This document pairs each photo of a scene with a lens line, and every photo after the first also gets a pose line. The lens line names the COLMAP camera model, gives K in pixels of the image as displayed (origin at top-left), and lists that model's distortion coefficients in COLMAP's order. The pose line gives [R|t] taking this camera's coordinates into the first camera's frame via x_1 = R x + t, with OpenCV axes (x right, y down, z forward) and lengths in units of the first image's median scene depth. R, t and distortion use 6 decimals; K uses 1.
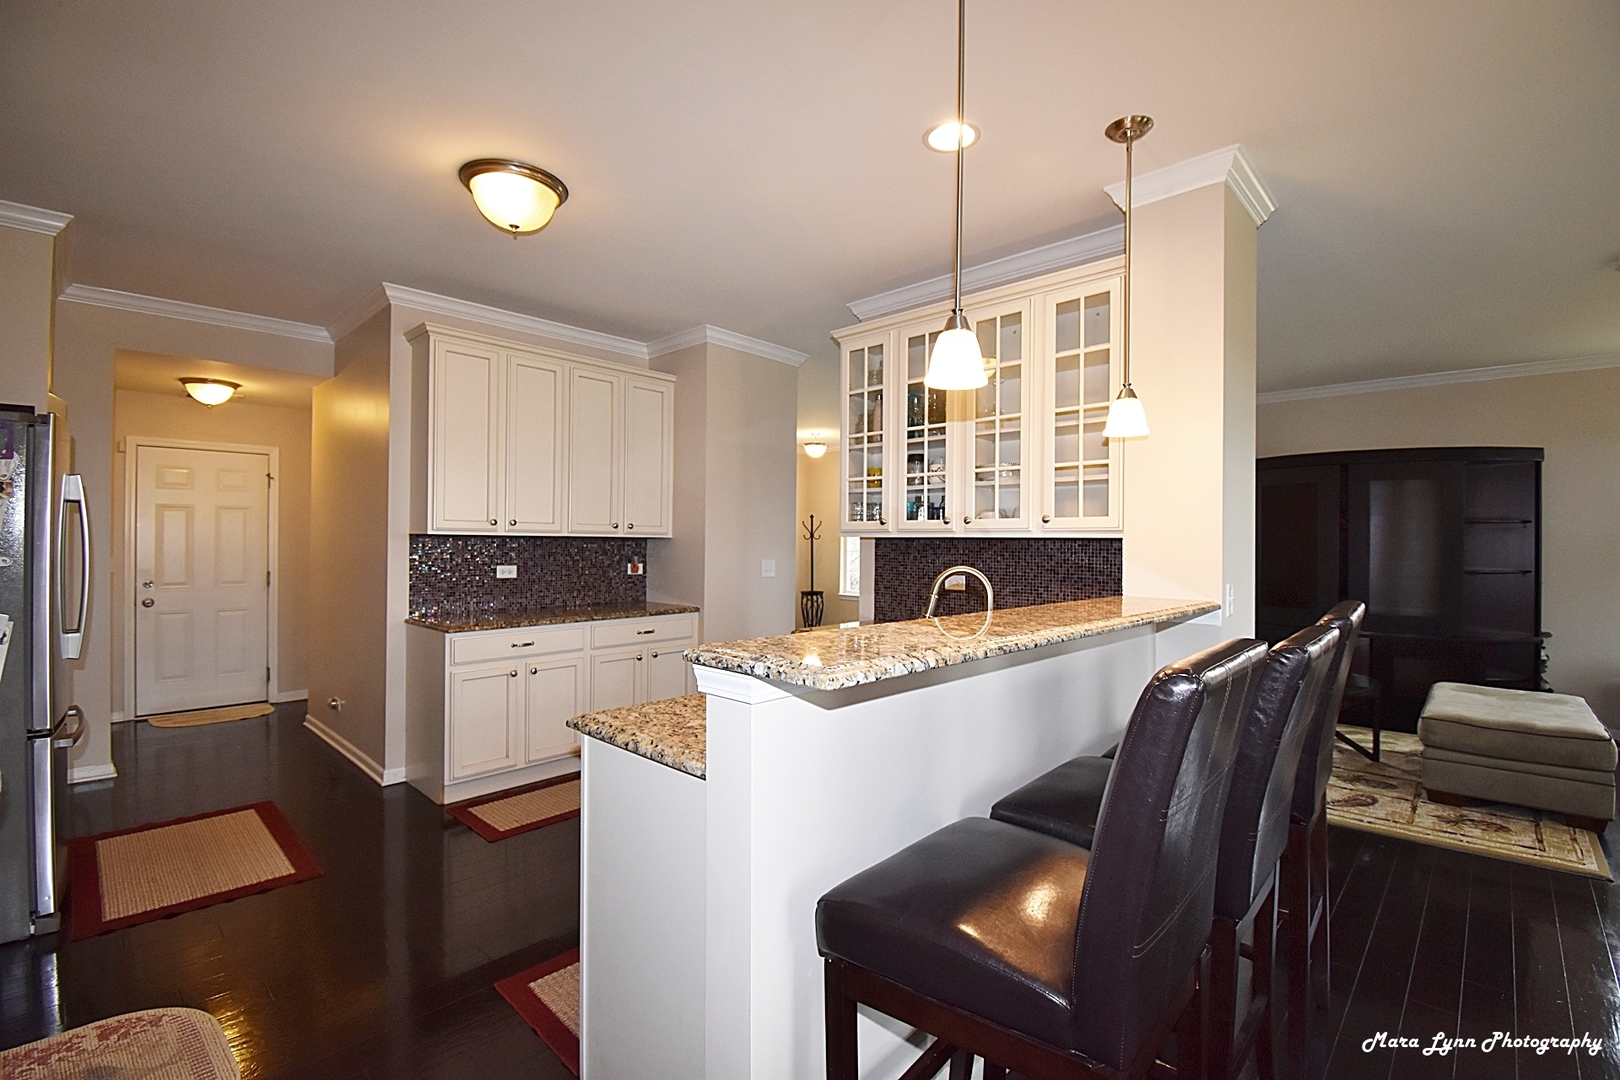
lens RADIAL K [[716.3, 0, 822.8], [0, 716.3, 540.2], [0, 0, 1]] dist [0.018761, -0.025267]
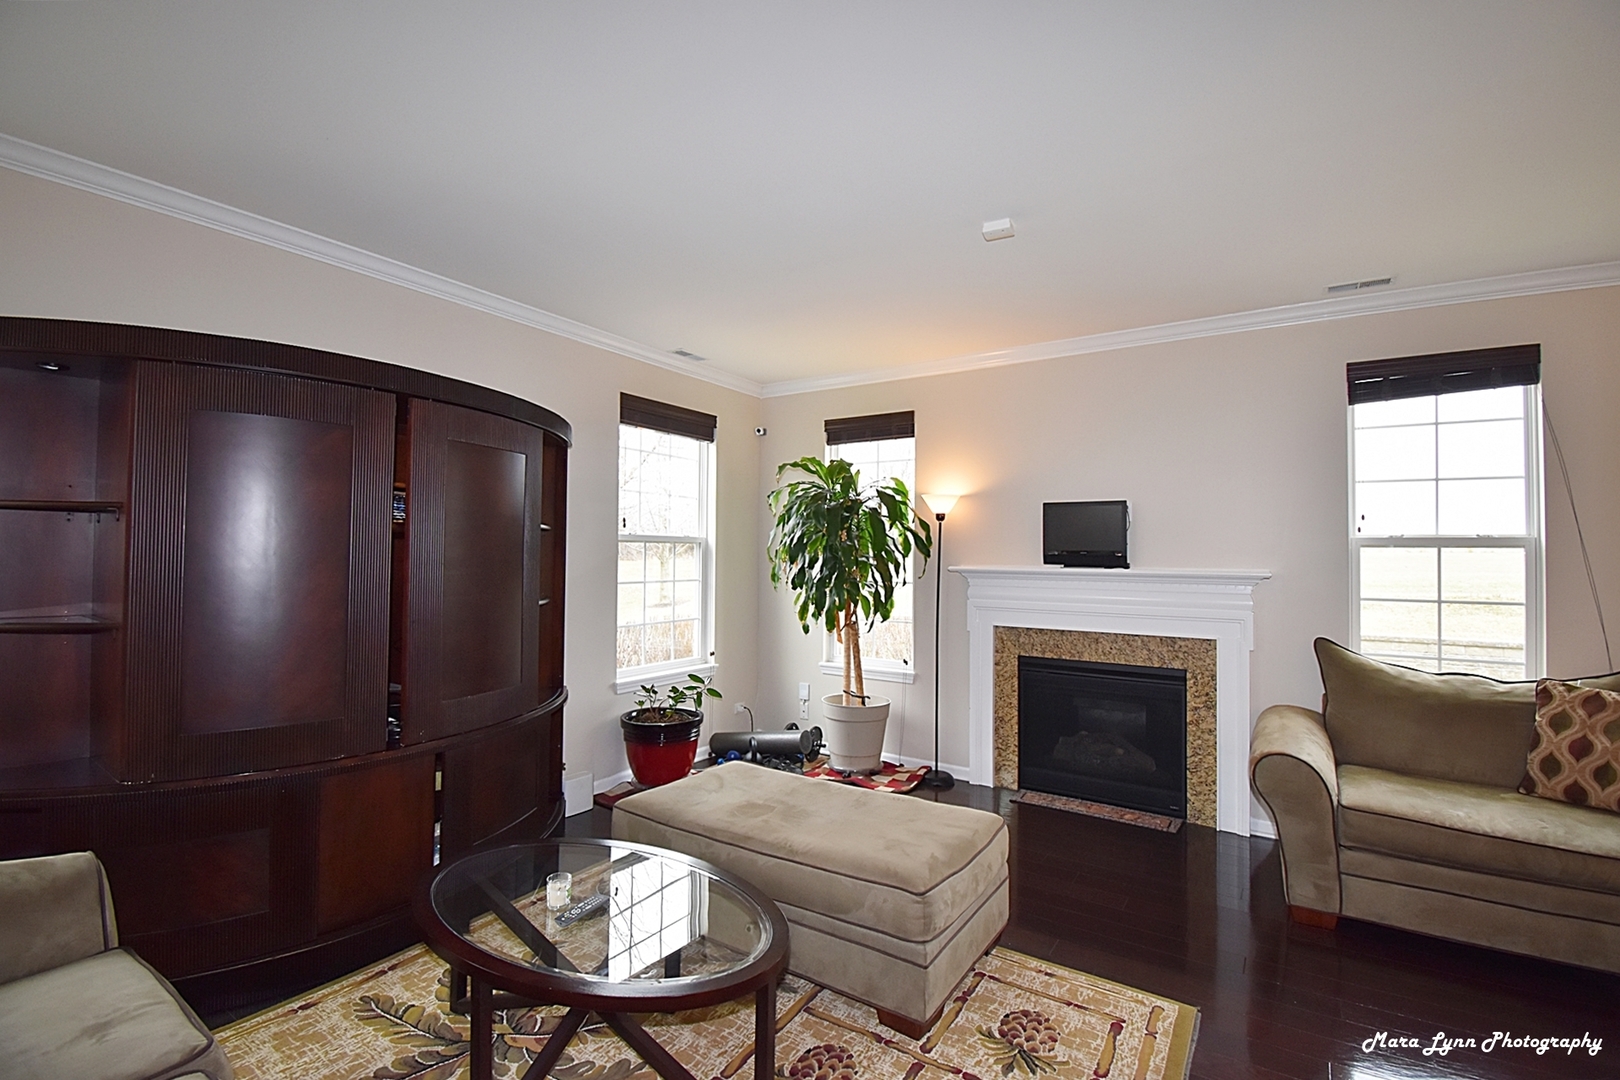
lens RADIAL K [[716.3, 0, 822.8], [0, 716.3, 540.2], [0, 0, 1]] dist [0.018761, -0.025267]
pose [[-0.171687, 0.008848, 0.985112, 0.265973], [-0.017316, 0.999778, -0.011997, -0.012360], [-0.984999, -0.019118, -0.171496, 1.010810]]
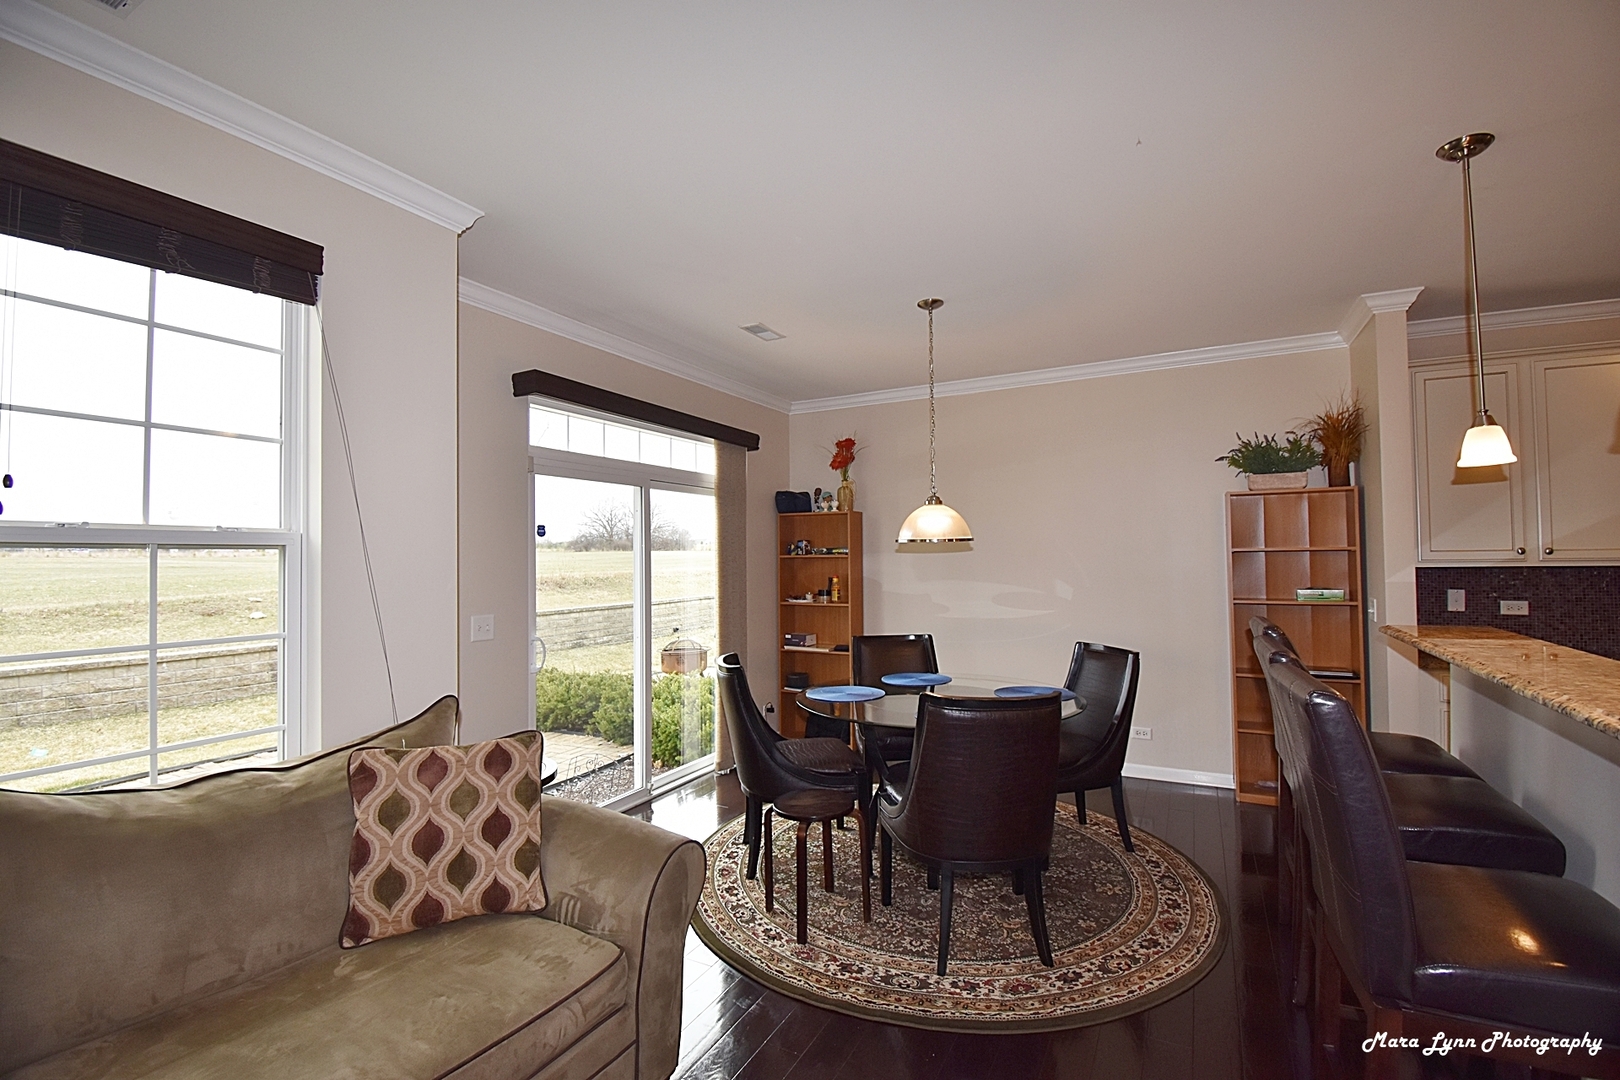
lens RADIAL K [[706.2, 0, 820.6], [0, 706.2, 539.8], [0, 0, 1]] dist [0.018185, -0.026708]
pose [[-0.965966, -0.001652, -0.258665, 0.649544], [0.006755, 0.999477, -0.031610, -0.015061], [0.258582, -0.032281, -0.965450, 0.719846]]
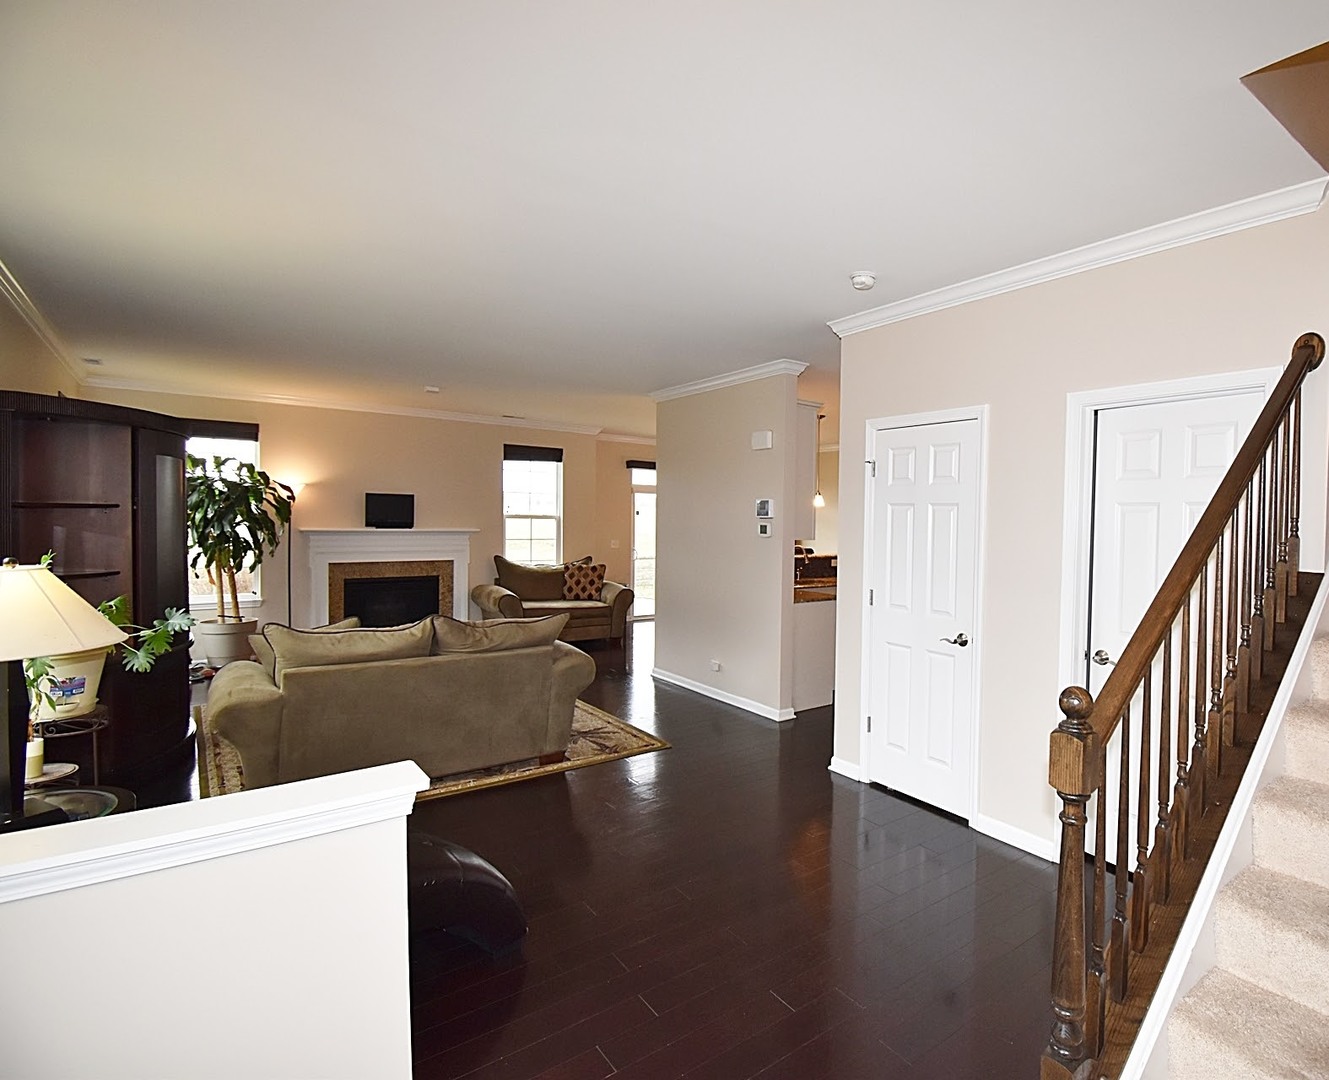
lens RADIAL K [[704.4, 0, 826.4], [0, 704.4, 536.1], [0, 0, 1]] dist [0.003519, -0.018942]
pose [[-0.995583, -0.028906, 0.089328, -0.117142], [-0.027433, 0.999467, 0.017681, -0.035283], [-0.089792, 0.015152, -0.995845, 2.181228]]
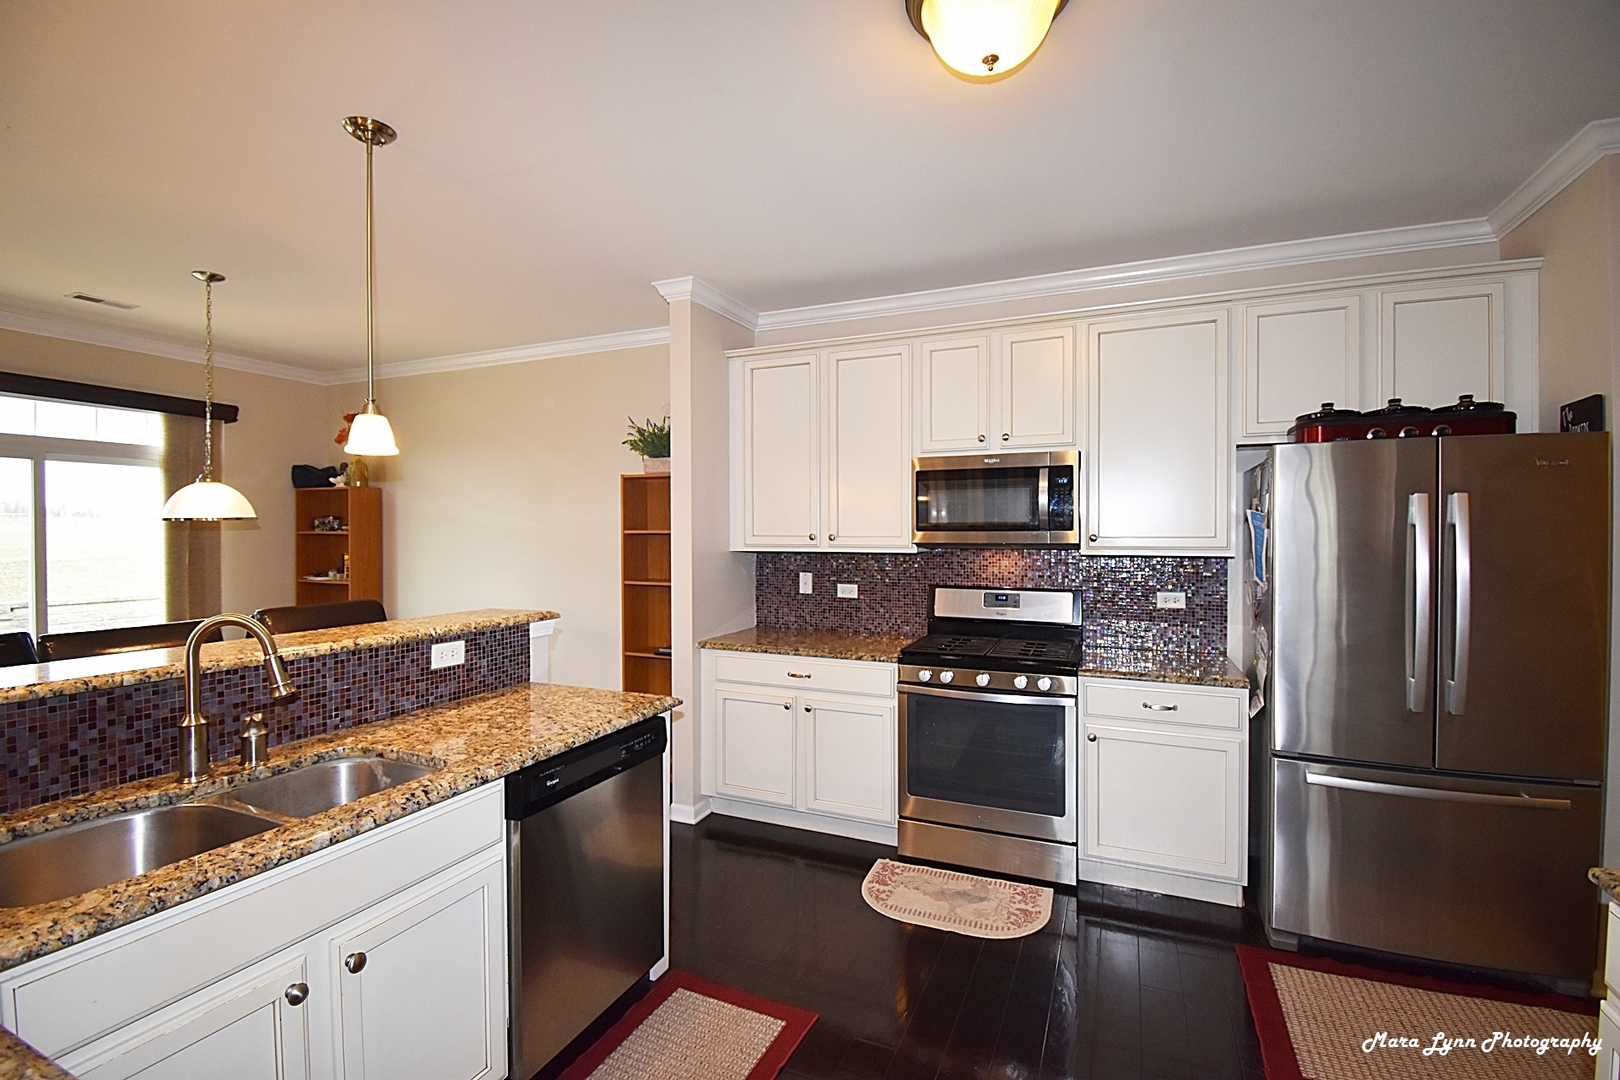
lens RADIAL K [[712.7, 0, 817.6], [0, 712.7, 539.5], [0, 0, 1]] dist [0.020689, -0.026100]
pose [[-0.942230, -0.003661, -0.334947, -0.053792], [-0.005434, 0.999976, 0.004356, -0.023263], [0.334923, 0.005925, -0.942227, 0.959997]]
